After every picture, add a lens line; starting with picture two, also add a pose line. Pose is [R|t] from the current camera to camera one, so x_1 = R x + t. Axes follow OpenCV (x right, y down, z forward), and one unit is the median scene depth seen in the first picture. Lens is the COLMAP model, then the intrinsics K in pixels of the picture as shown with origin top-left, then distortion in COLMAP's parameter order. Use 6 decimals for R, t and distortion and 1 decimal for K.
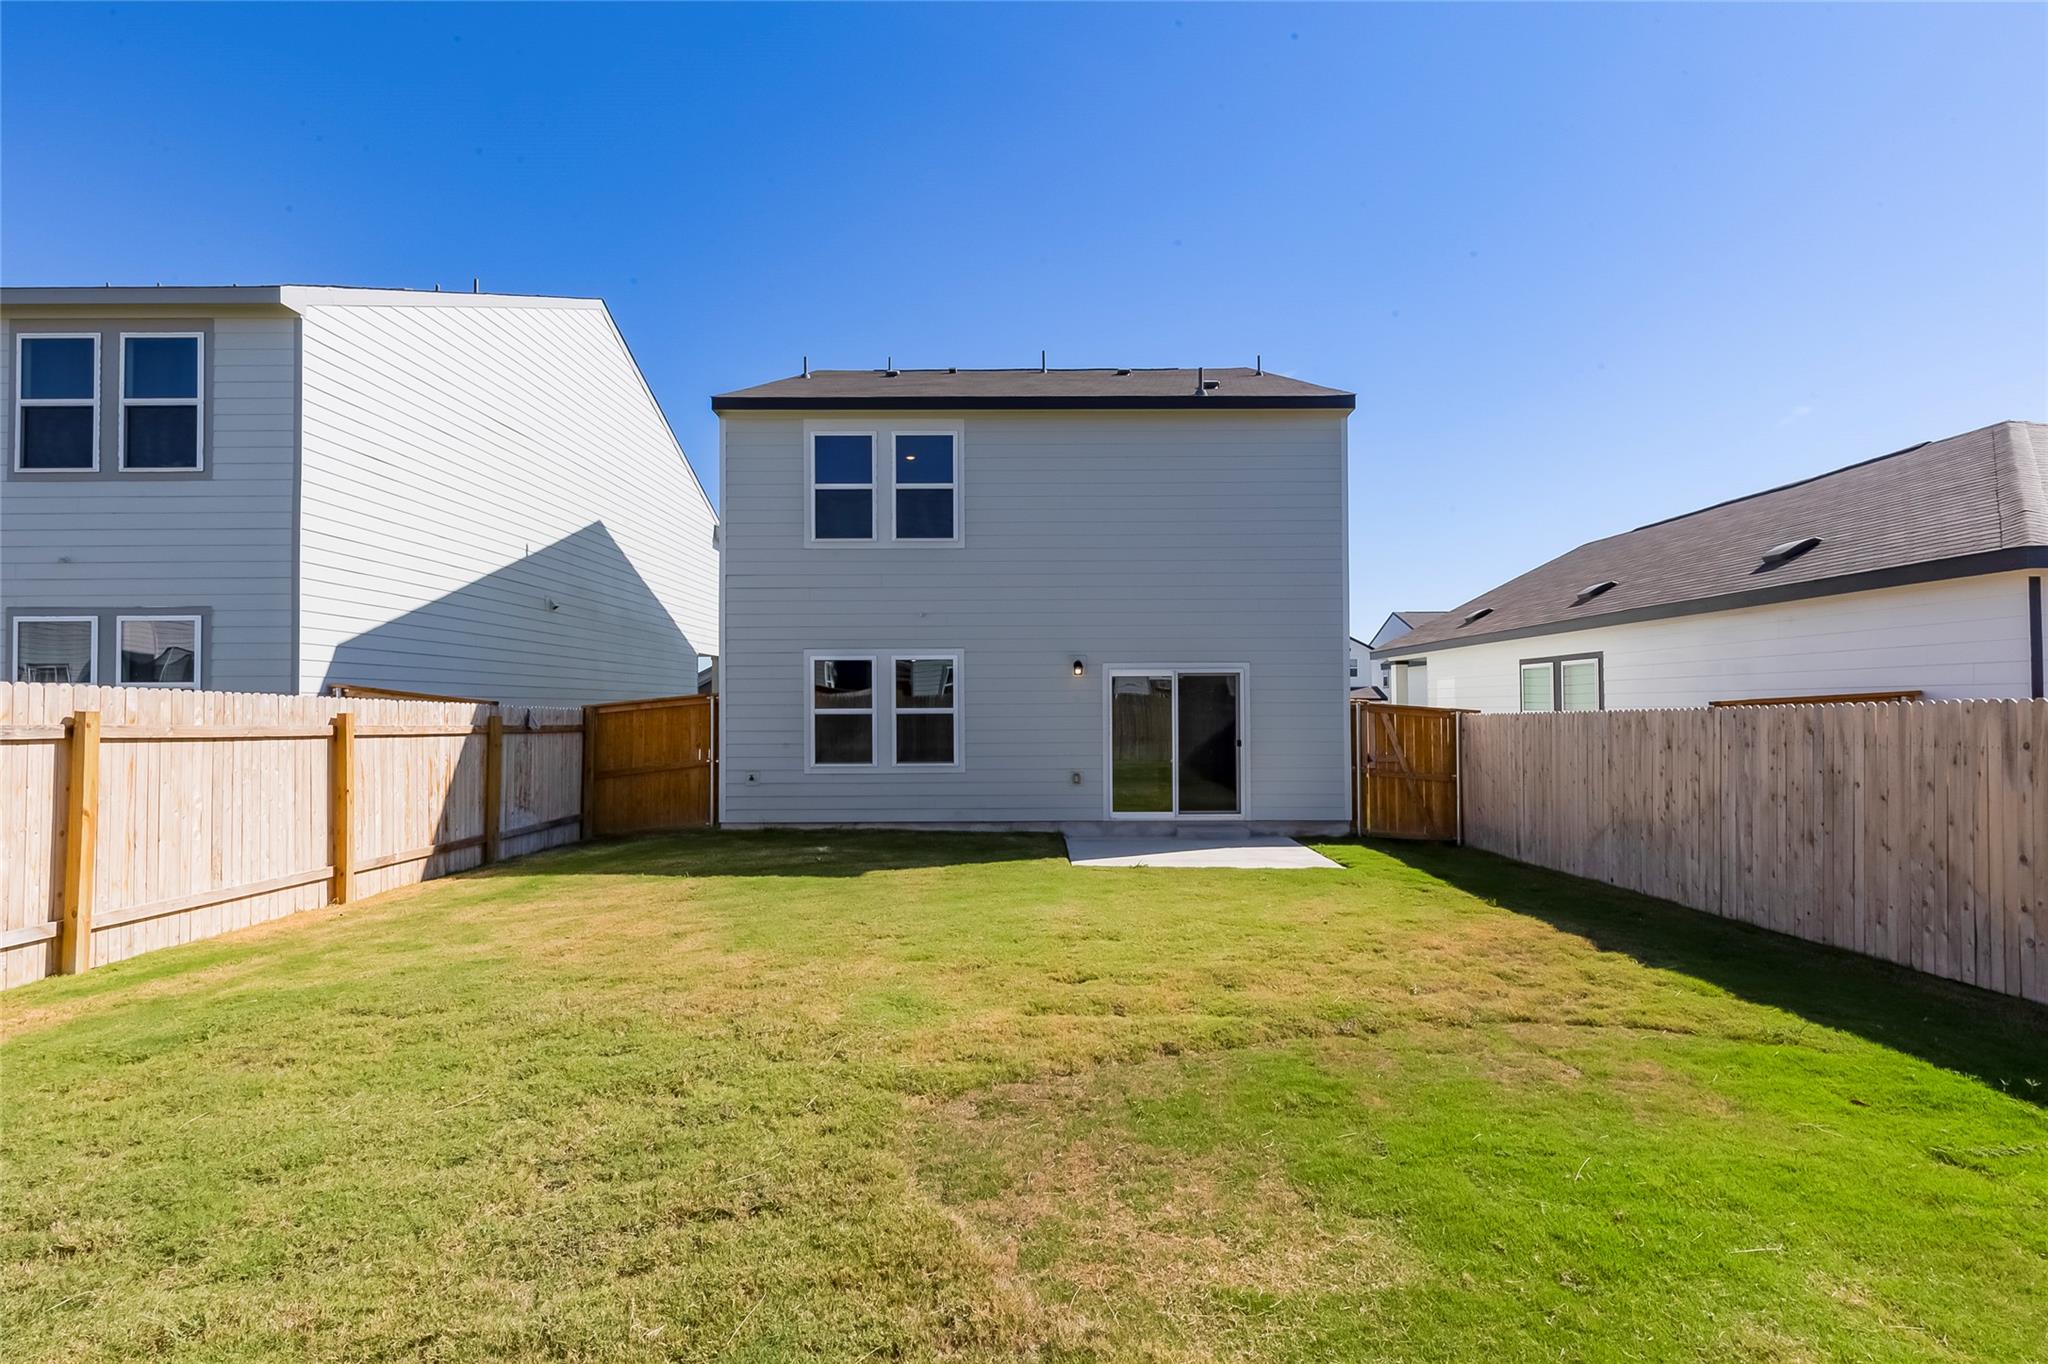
lens RADIAL K [[959.3, 0, 1033.5], [0, 959.3, 688.4], [0, 0, 1]] dist [0.004477, 0.000018]
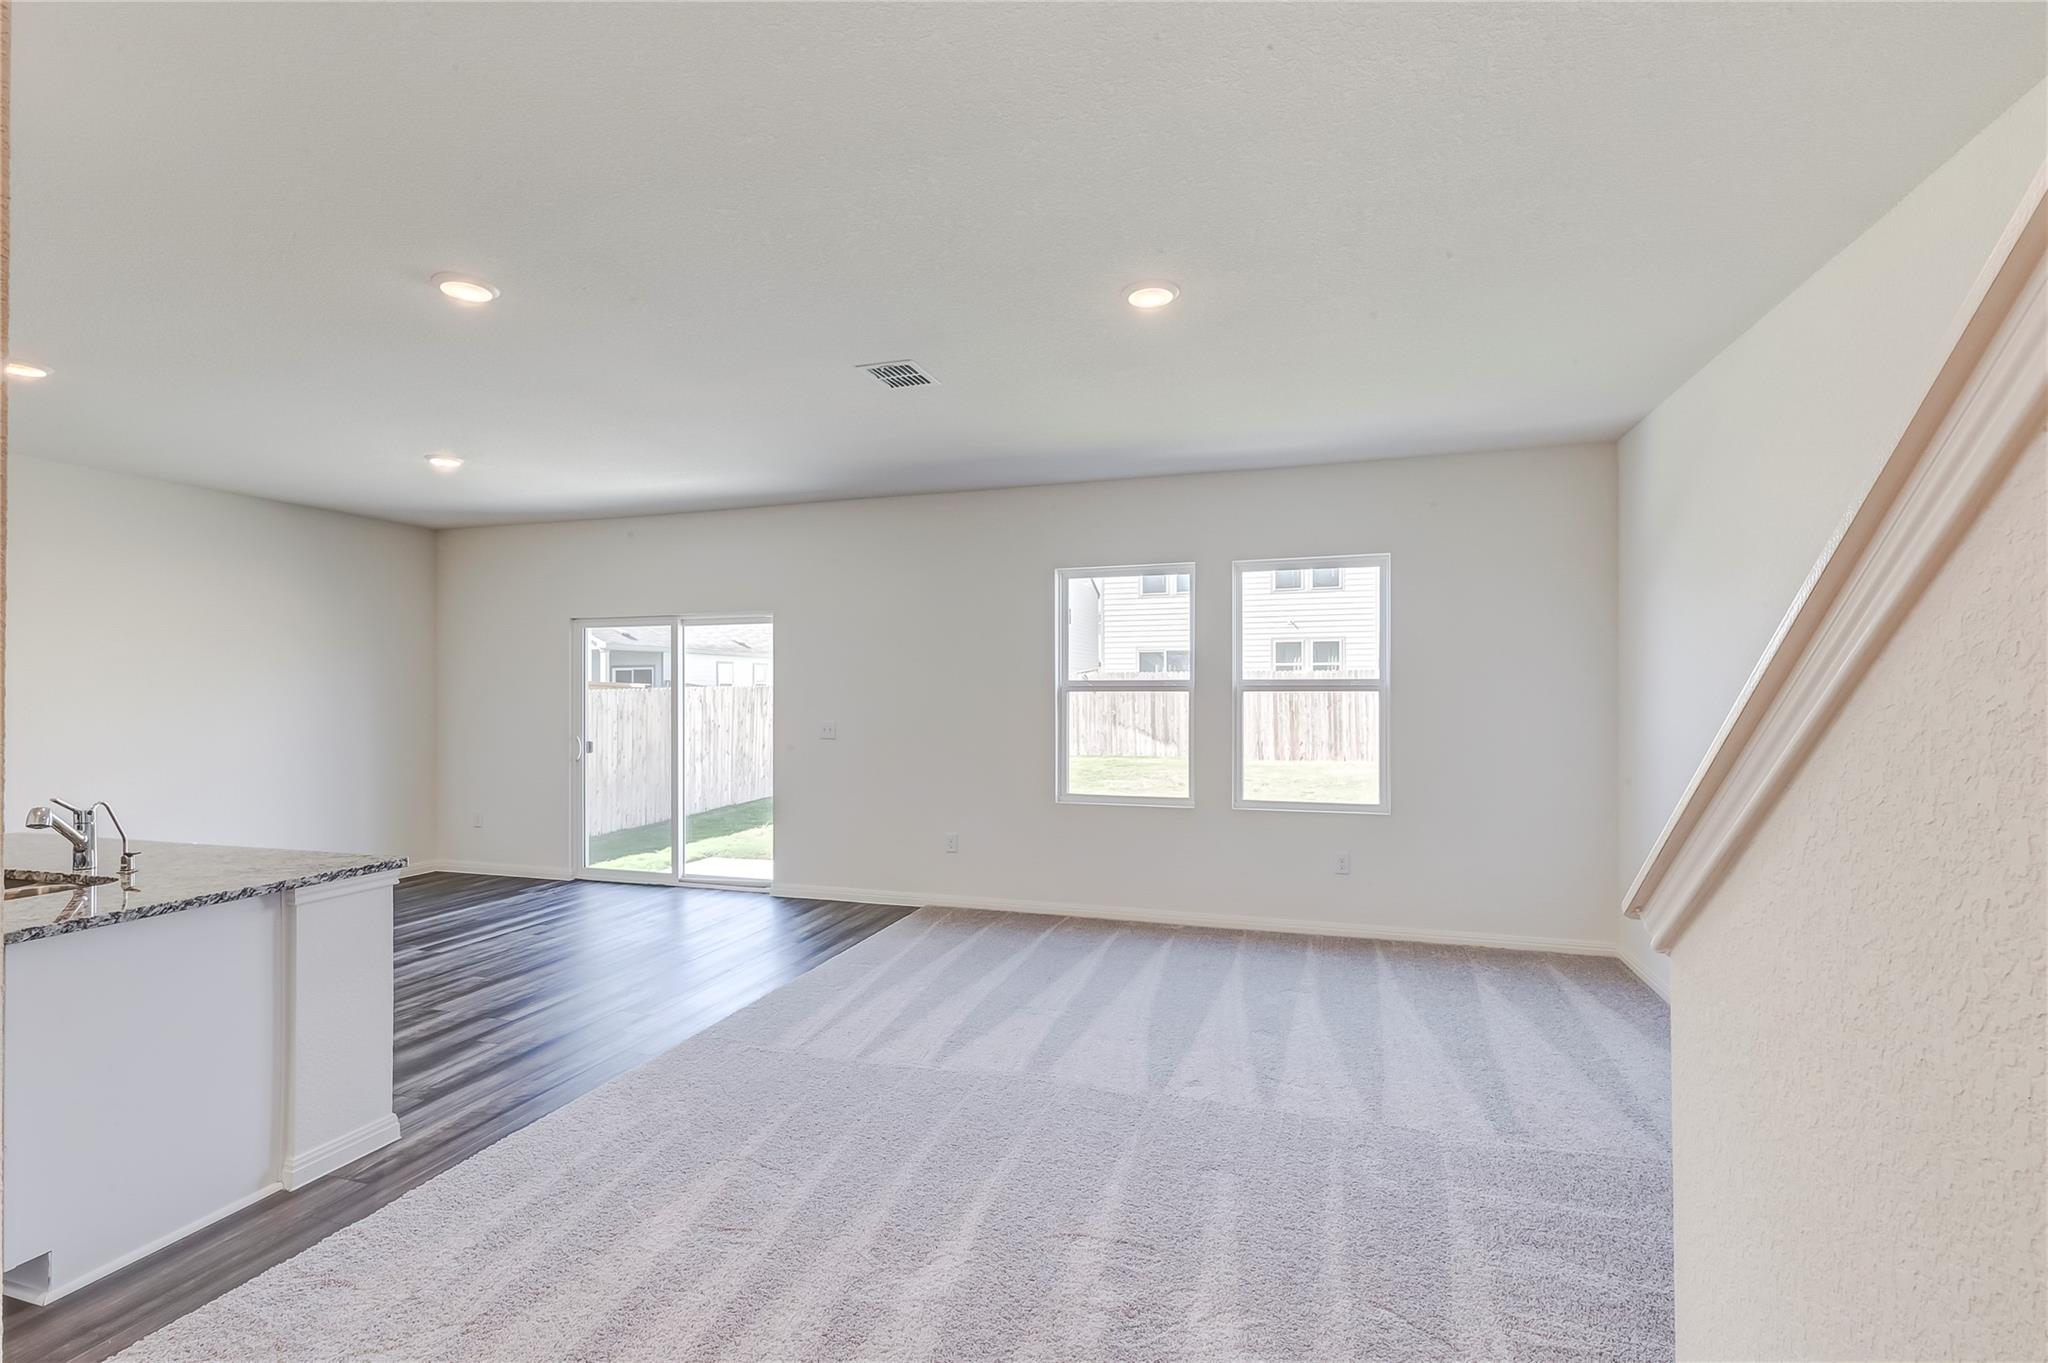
lens RADIAL K [[926.3, 0, 1022.6], [0, 926.3, 685.8], [0, 0, 1]] dist [0.006692, -0.000996]
pose [[-0.950225, 0.007840, 0.311465, -0.206376], [0.000480, 0.999719, -0.023699, 0.033013], [-0.311564, -0.022370, -0.949962, 1.458178]]
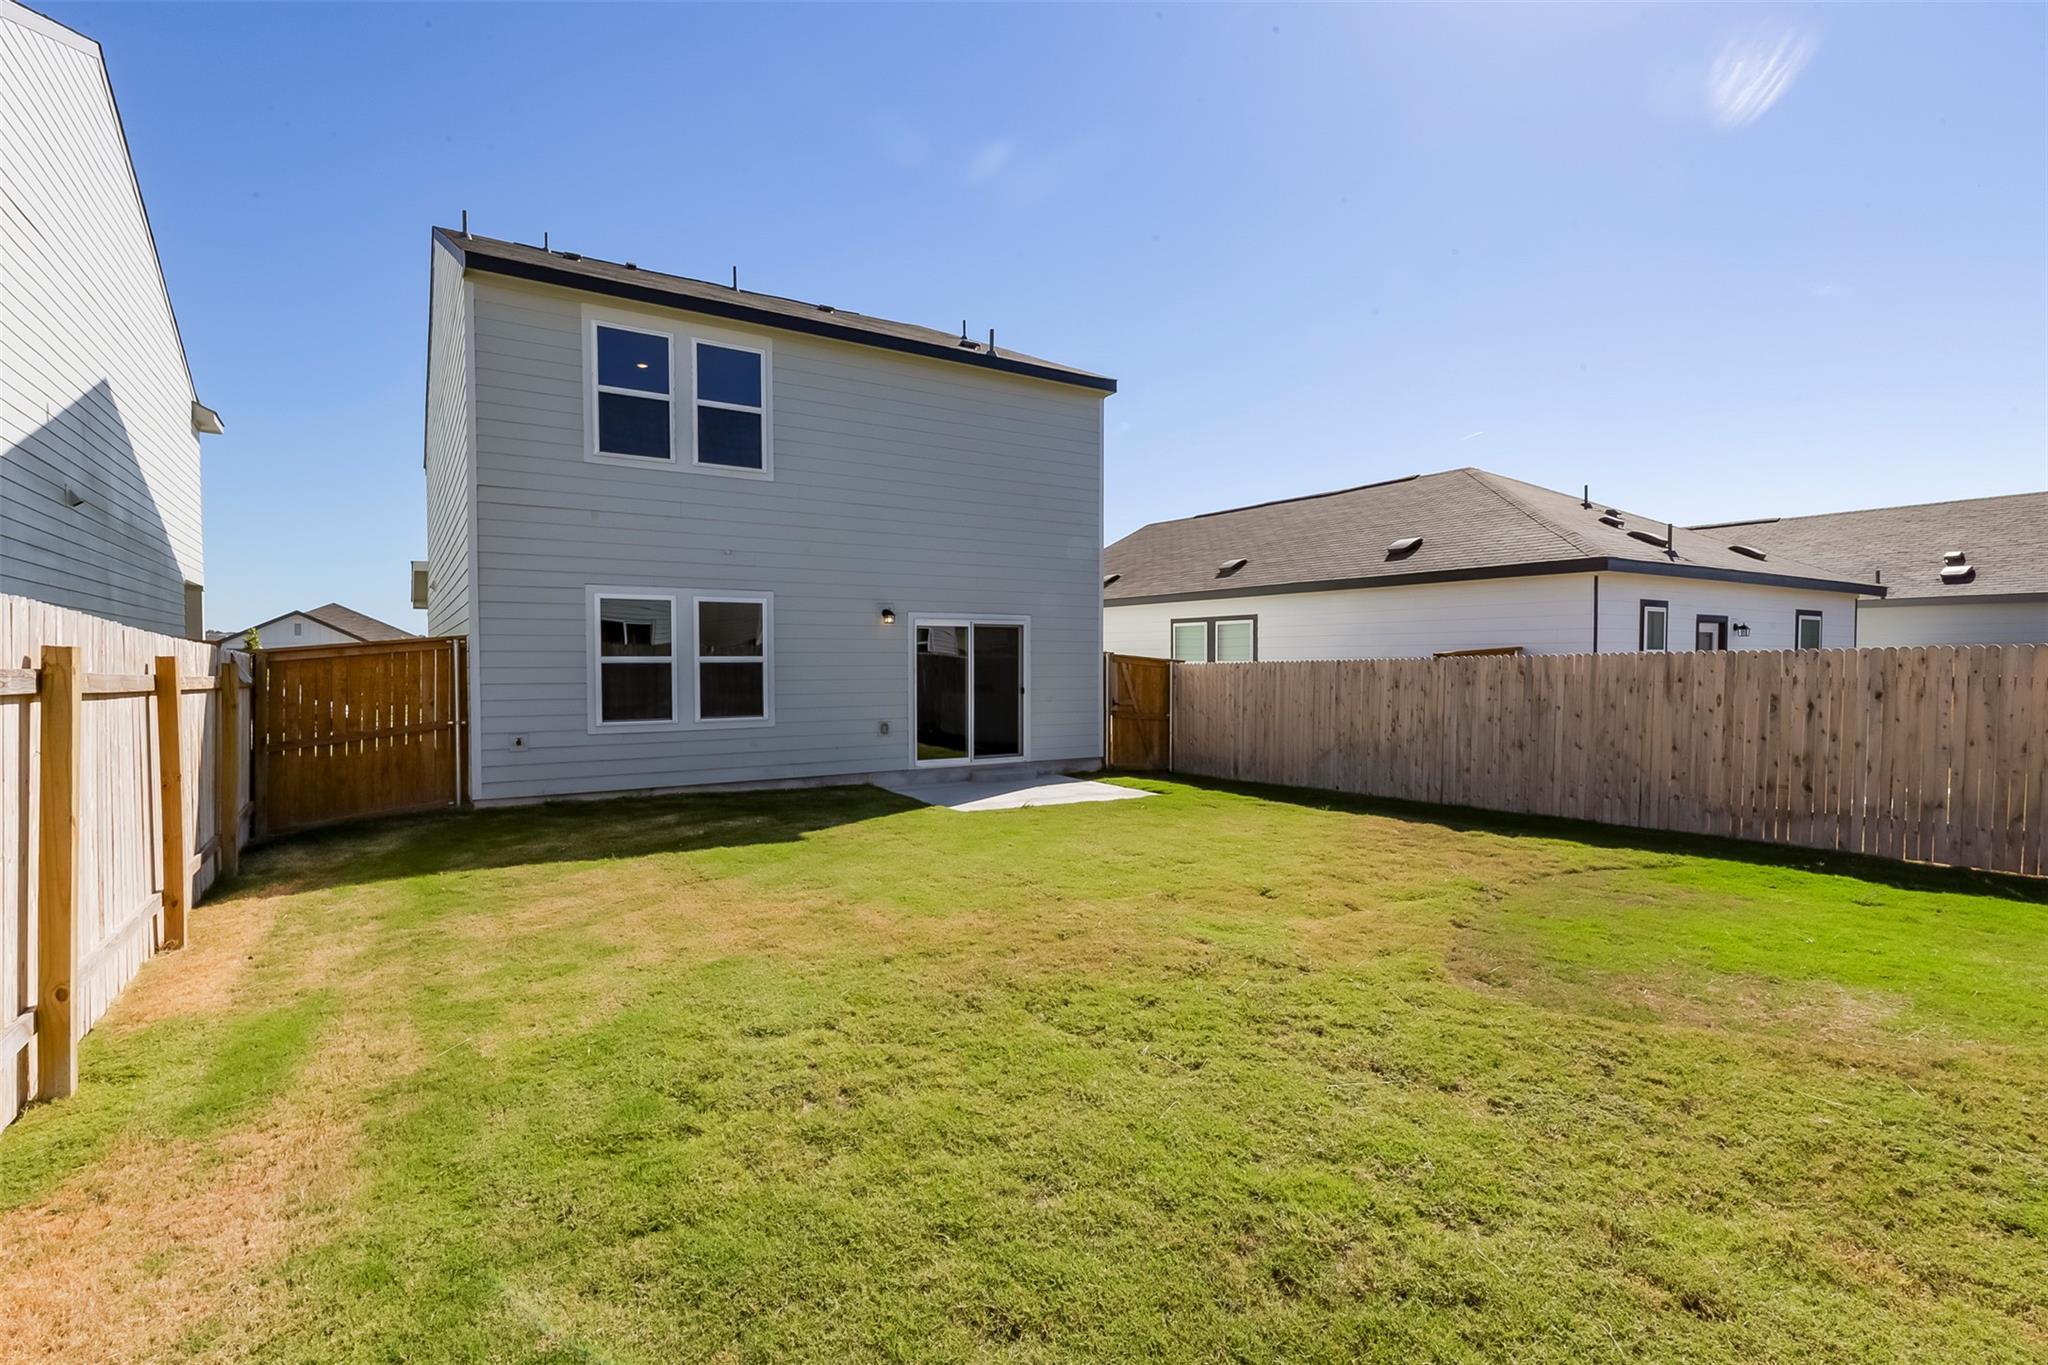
lens RADIAL K [[966.0, 0, 1011.4], [0, 966.0, 684.6], [0, 0, 1]] dist [0.002679, -0.000185]
pose [[0.842919, -0.010575, 0.537937, -0.380755], [-0.013331, 0.999089, 0.040530, 0.006874], [-0.537876, -0.041335, 0.842010, 0.096027]]
